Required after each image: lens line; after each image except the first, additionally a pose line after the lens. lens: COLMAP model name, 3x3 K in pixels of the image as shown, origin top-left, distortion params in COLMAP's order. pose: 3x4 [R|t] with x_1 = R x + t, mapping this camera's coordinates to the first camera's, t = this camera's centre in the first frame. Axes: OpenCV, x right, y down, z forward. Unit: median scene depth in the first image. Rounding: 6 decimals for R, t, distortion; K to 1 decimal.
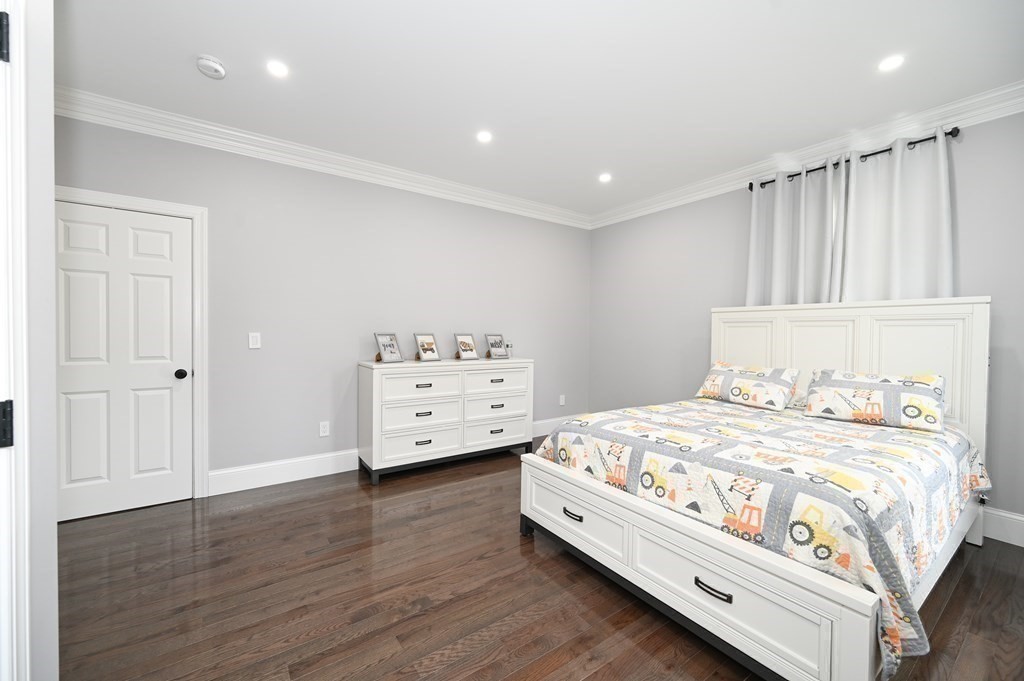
lens RADIAL K [[400.9, 0, 509.8], [0, 400.9, 339.7], [0, 0, 1]] dist [-0.000505, 0.000236]
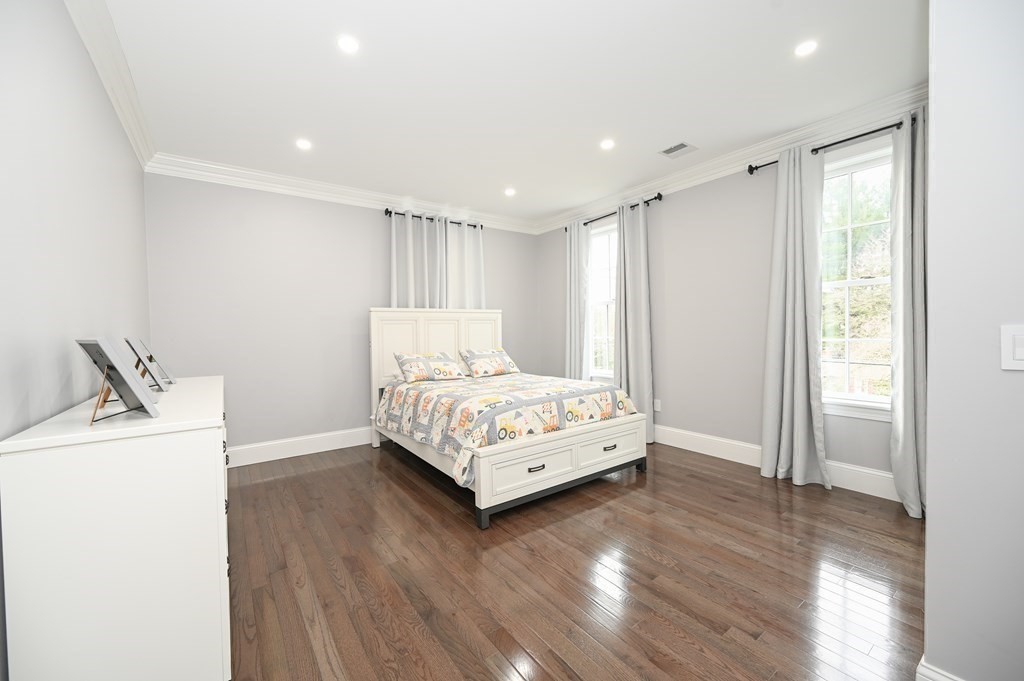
lens RADIAL K [[400.9, 0, 509.8], [0, 400.9, 339.7], [0, 0, 1]] dist [-0.000505, 0.000236]
pose [[-0.018650, -0.033847, 0.999253, -1.128208], [0.032563, 0.998876, 0.034442, -0.024030], [-0.999296, 0.033181, -0.017527, 1.108227]]
